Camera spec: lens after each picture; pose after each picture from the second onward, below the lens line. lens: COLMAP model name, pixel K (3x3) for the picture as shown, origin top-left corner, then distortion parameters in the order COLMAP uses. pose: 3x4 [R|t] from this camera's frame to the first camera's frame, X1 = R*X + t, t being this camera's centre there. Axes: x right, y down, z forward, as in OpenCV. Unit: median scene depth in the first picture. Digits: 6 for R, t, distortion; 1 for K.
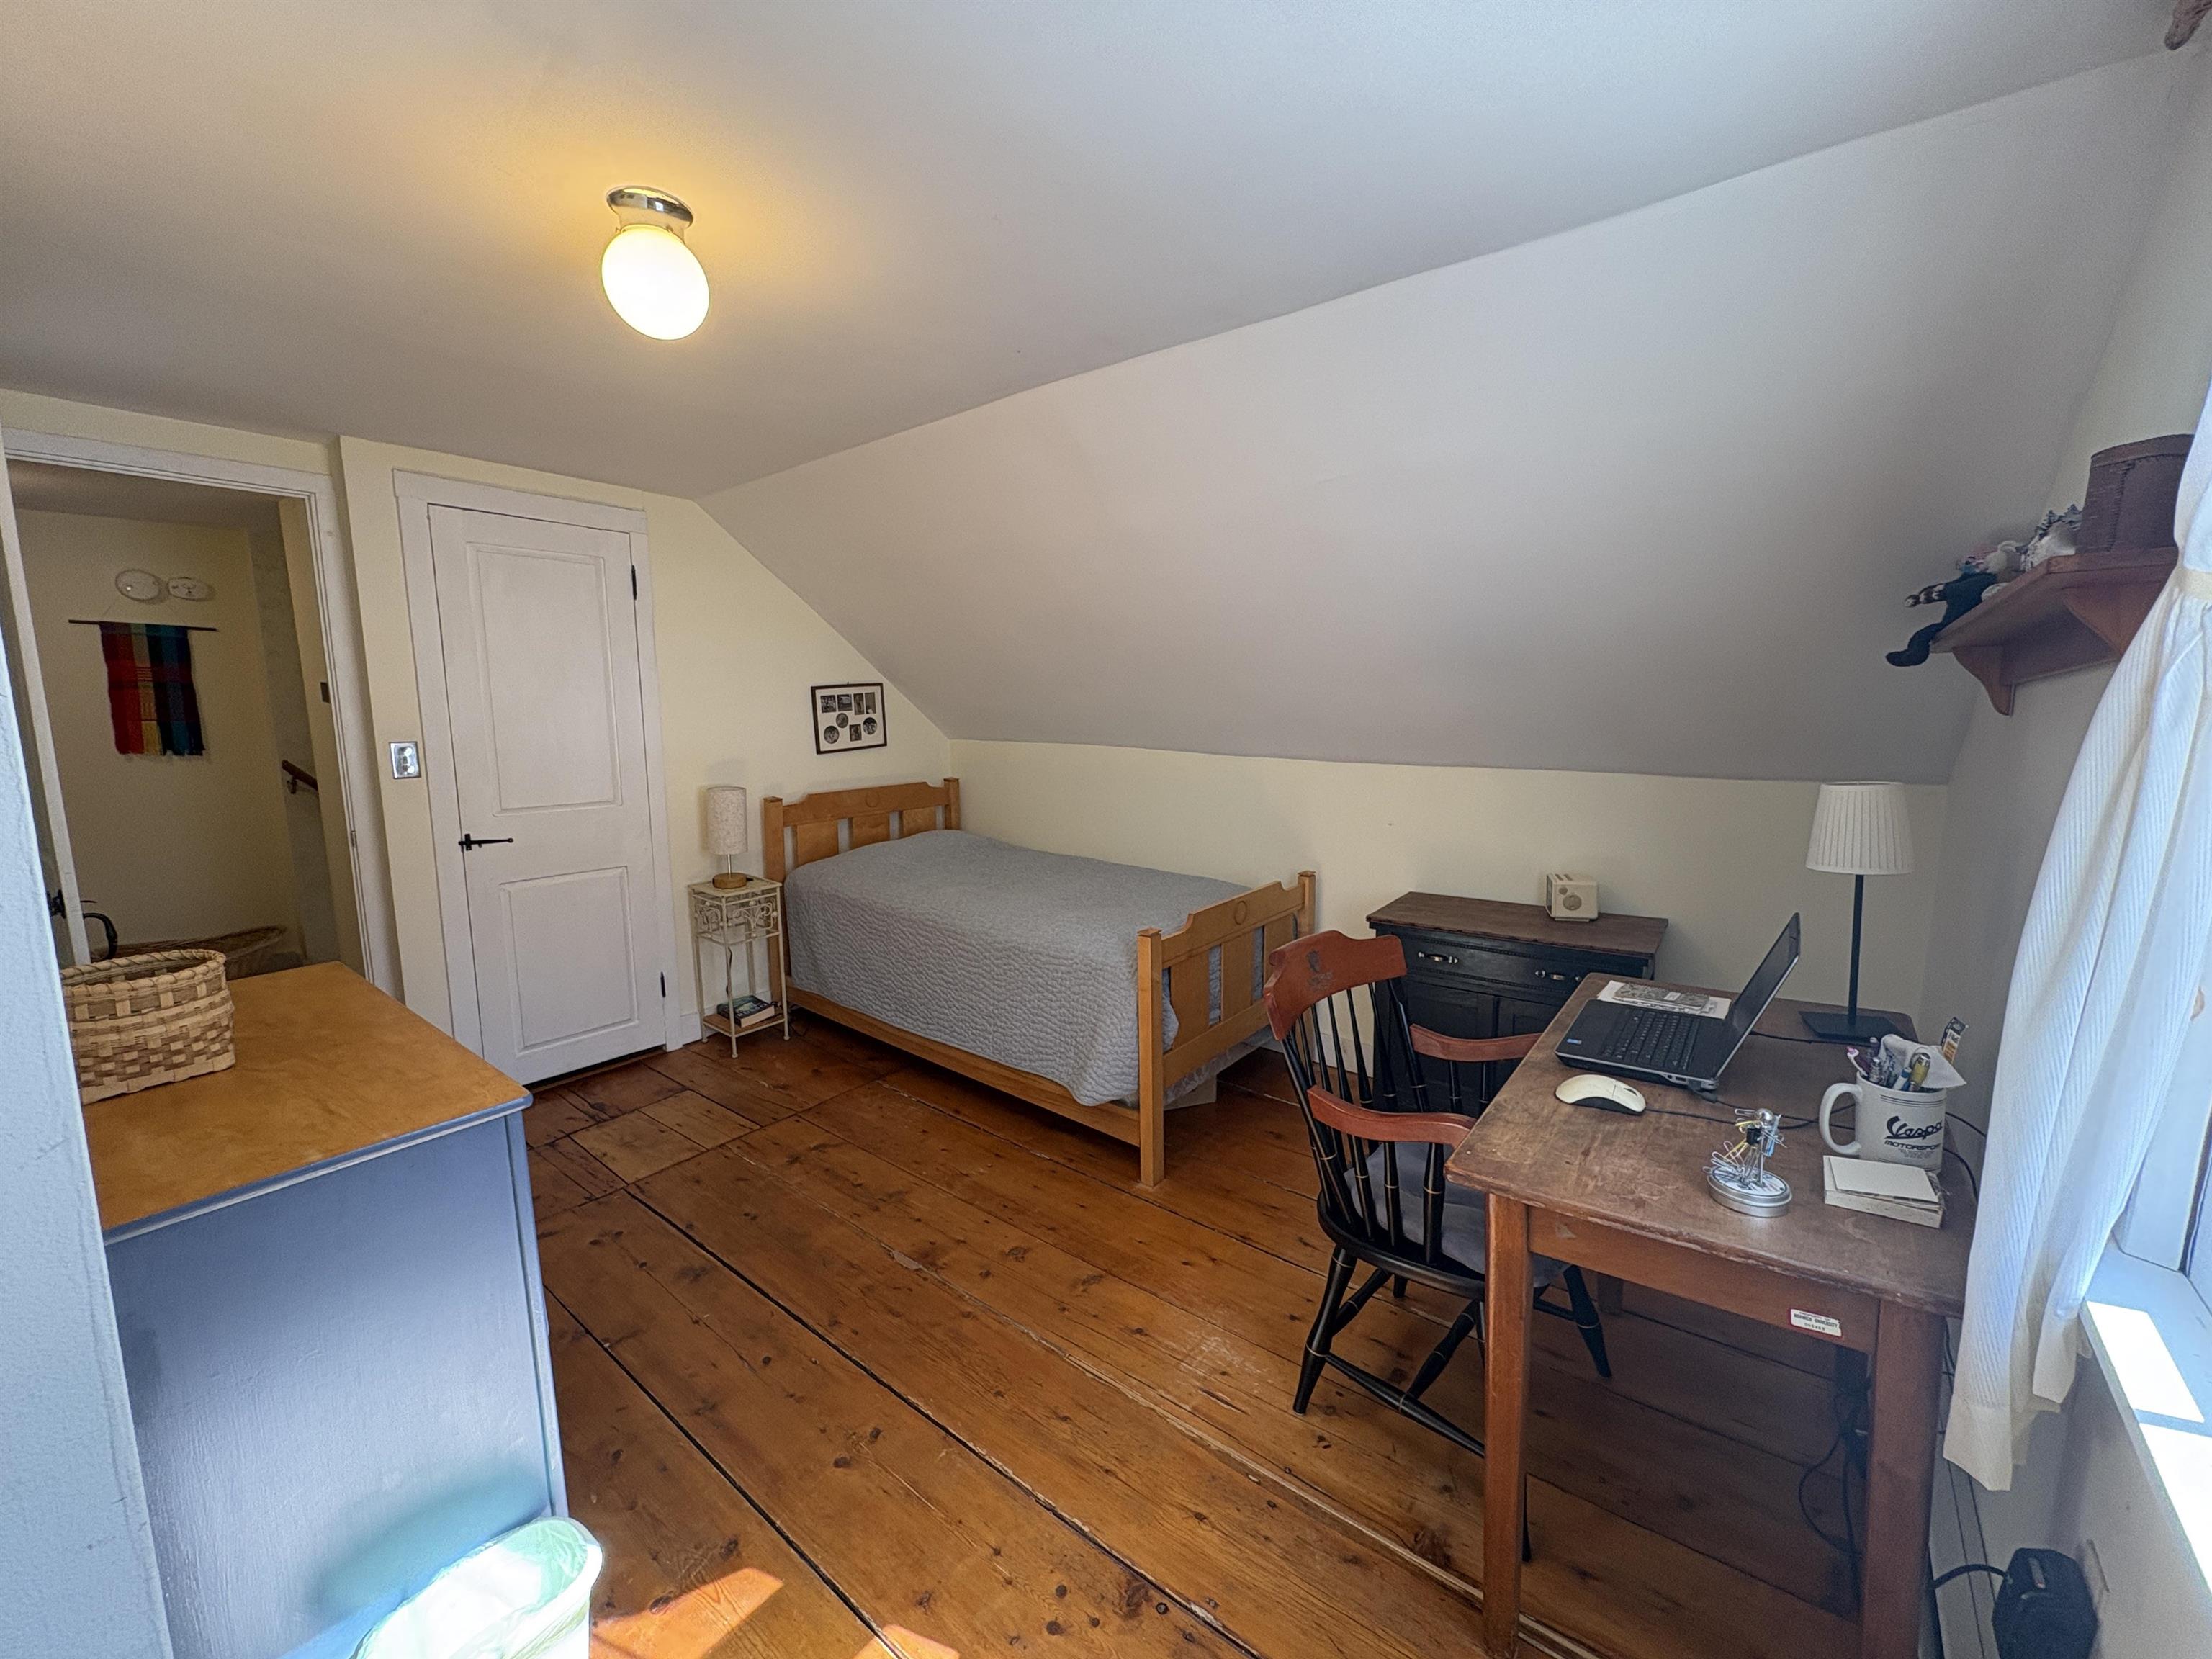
lens RADIAL K [[878.1, 0, 1106.0], [0, 878.1, 829.5], [0, 0, 1]] dist [0.000250, 0.000174]
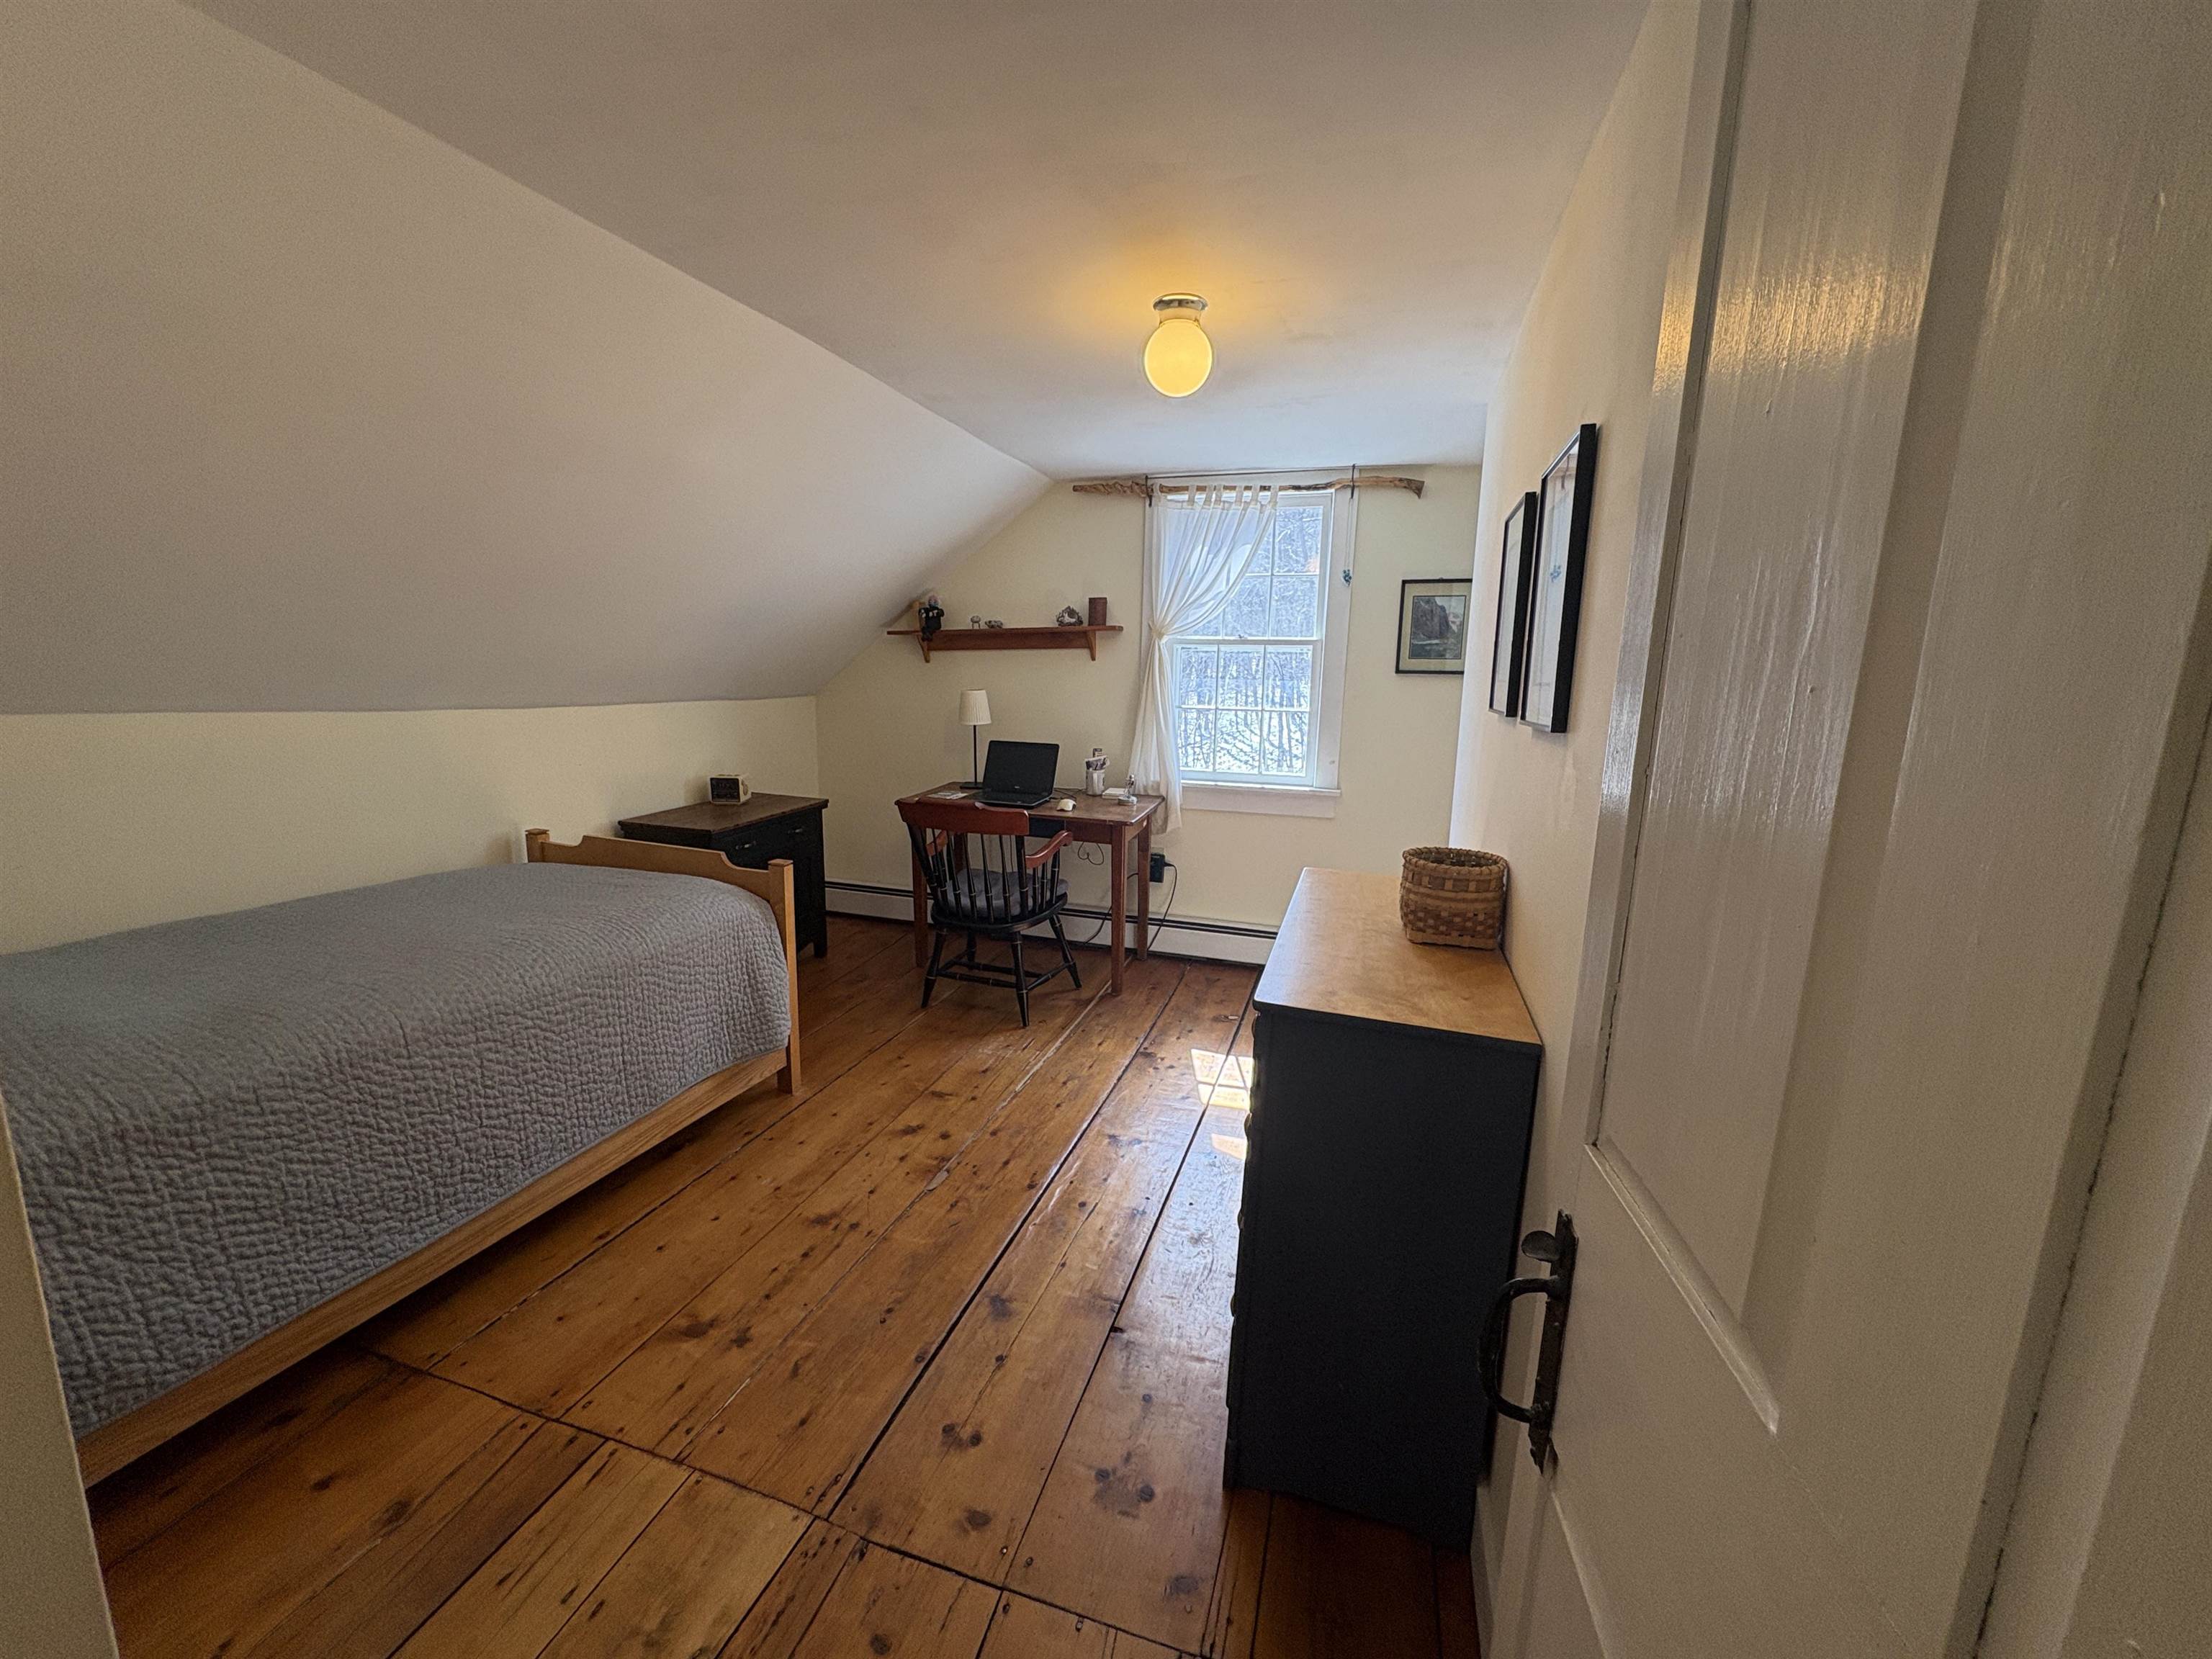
lens RADIAL K [[878.1, 0, 1106.0], [0, 878.1, 829.5], [0, 0, 1]] dist [0.000250, 0.000174]
pose [[-0.350406, -0.176441, 0.919828, -1.150701], [0.111197, 0.967312, 0.227909, -0.134070], [-0.929974, 0.182143, -0.319333, 1.024726]]
